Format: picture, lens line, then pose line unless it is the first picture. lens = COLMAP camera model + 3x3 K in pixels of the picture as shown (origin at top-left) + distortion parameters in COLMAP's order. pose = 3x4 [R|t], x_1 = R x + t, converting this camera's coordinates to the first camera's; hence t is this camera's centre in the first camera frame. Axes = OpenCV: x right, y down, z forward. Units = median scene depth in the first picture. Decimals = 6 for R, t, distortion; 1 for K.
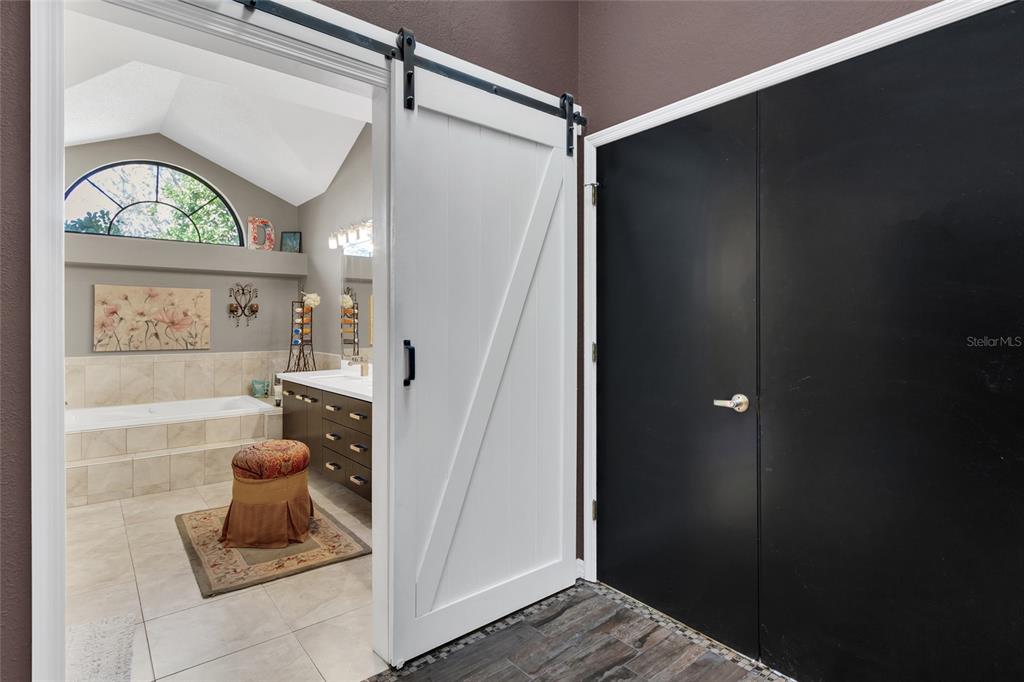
lens RADIAL K [[494.3, 0, 514.5], [0, 494.3, 325.6], [0, 0, 1]] dist [0.001197, -0.007346]
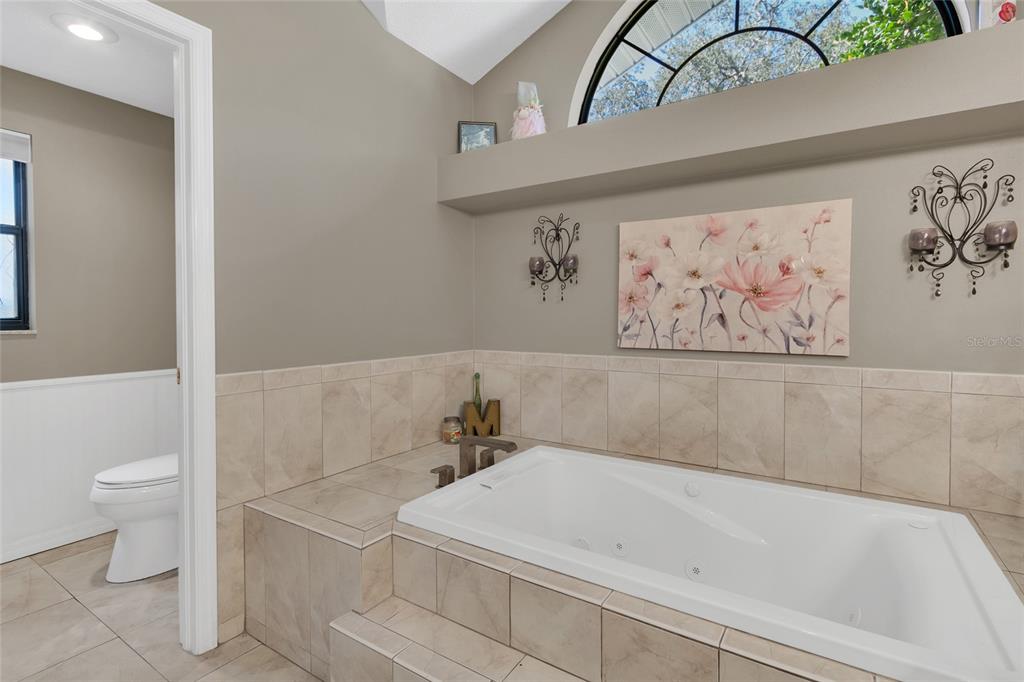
lens RADIAL K [[476.4, 0, 511.3], [0, 476.4, 326.0], [0, 0, 1]] dist [0.003604, -0.000338]
pose [[0.260225, 0.018200, -0.965377, -0.350729], [-0.000132, 0.999823, 0.018814, 0.017742], [0.965548, -0.004769, 0.260181, 0.695636]]
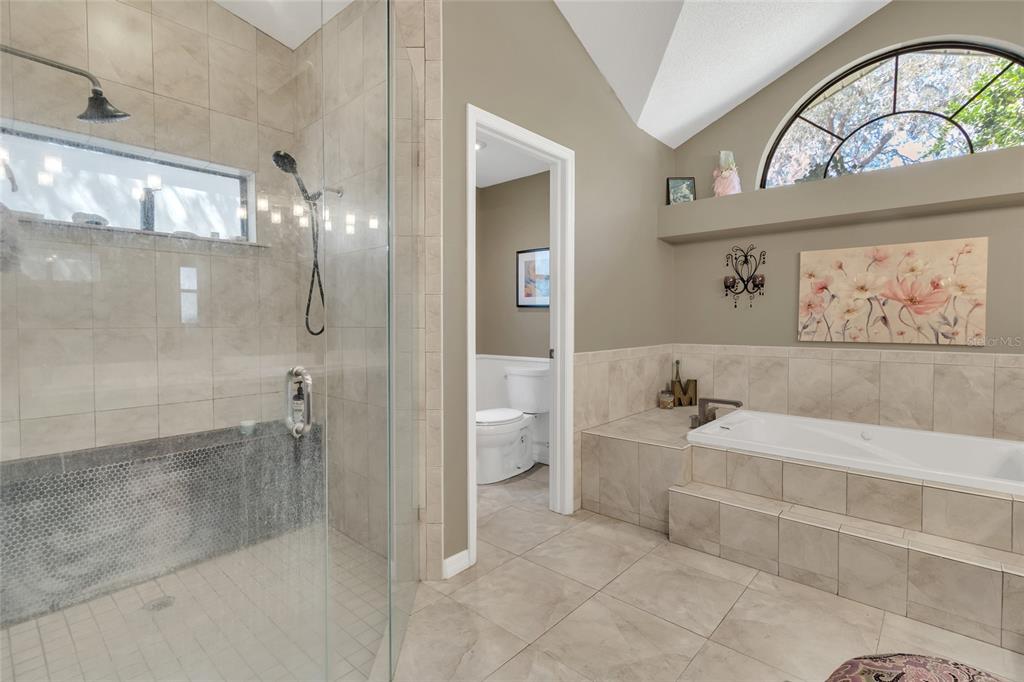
lens RADIAL K [[477.8, 0, 517.8], [0, 477.8, 333.7], [0, 0, 1]] dist [-0.002041, -0.001254]
pose [[0.134360, 0.027225, -0.990559, -0.171412], [0.001781, 0.999614, 0.027715, 0.019033], [0.990931, -0.005488, 0.134260, 0.439801]]
